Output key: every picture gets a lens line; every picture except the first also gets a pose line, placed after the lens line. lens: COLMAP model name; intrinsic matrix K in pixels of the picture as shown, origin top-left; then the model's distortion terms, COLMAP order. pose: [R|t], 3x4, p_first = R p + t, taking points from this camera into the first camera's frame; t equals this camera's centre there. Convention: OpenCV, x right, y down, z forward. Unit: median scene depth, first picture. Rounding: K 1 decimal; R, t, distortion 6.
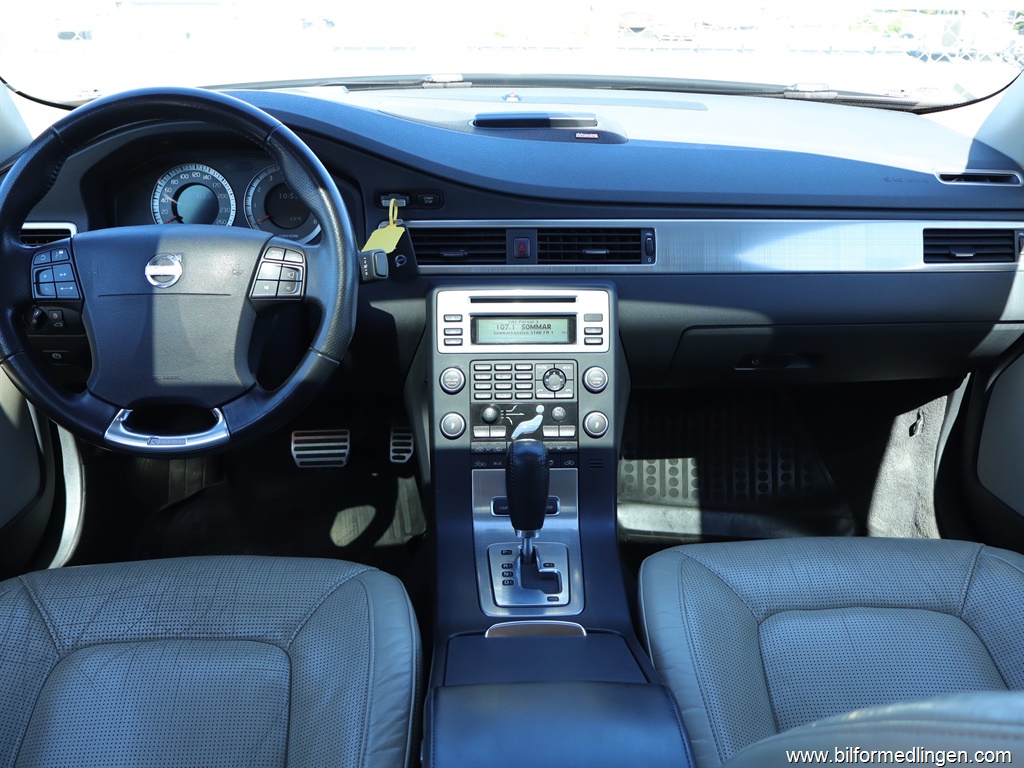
lens RADIAL K [[957.7, 0, 508.6], [0, 957.7, 381.7], [0, 0, 1]] dist [-0.004220, 0.000000]
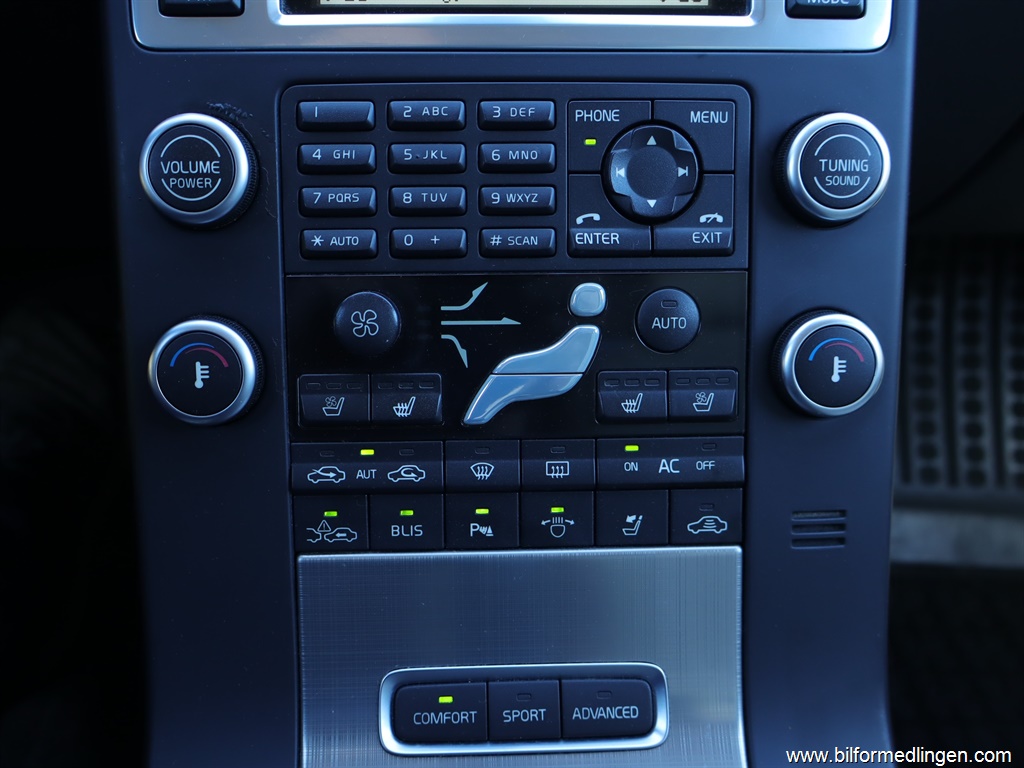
lens RADIAL K [[957.7, 0, 505.2], [0, 957.7, 375.5], [0, 0, 1]] dist [-0.004220, 0.000000]
pose [[0.999930, 0.001073, 0.011819, 0.009820], [-0.002539, 0.992192, 0.124697, 0.017992], [-0.011593, -0.124719, 0.992124, 0.762426]]
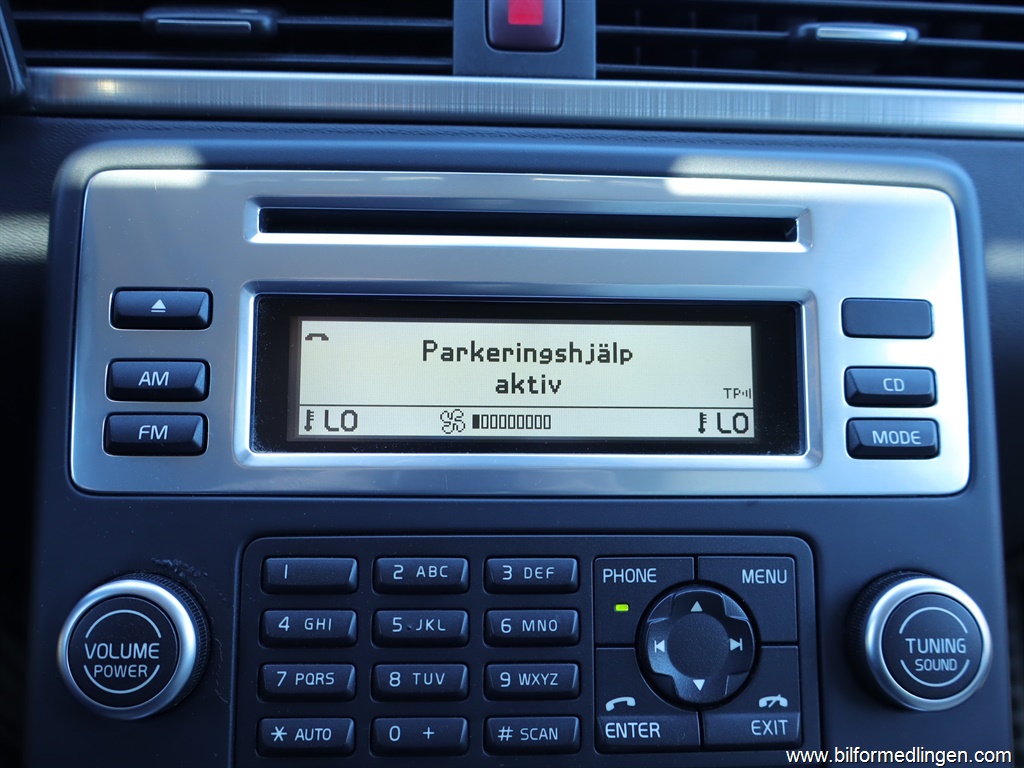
lens RADIAL K [[957.7, 0, 507.5], [0, 957.7, 385.5], [0, 0, 1]] dist [-0.004220, 0.000000]
pose [[0.999456, 0.012816, 0.030391, 0.004380], [-0.009580, 0.994497, -0.104327, -0.031807], [-0.031561, 0.103979, 0.994079, 0.806351]]
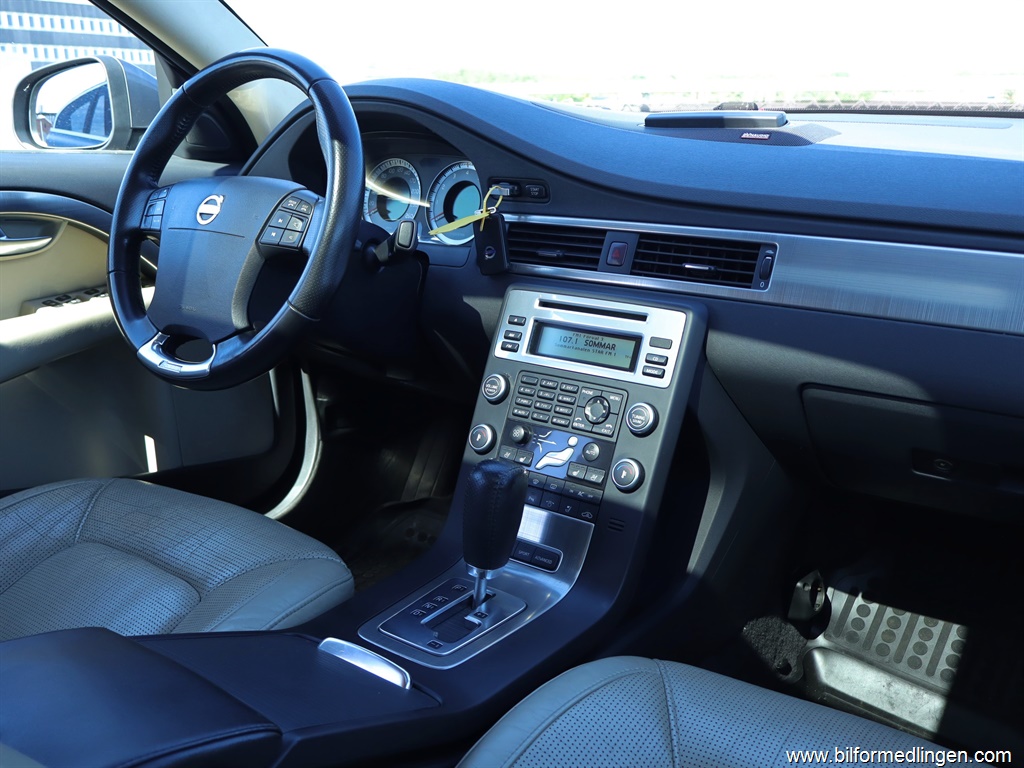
lens RADIAL K [[957.7, 0, 507.2], [0, 957.7, 383.9], [0, 0, 1]] dist [-0.004220, 0.000000]
pose [[0.783021, 0.165477, -0.599579, 0.465039], [-0.244581, 0.968223, -0.052193, 0.037226], [0.571890, 0.187514, 0.798612, 0.307309]]
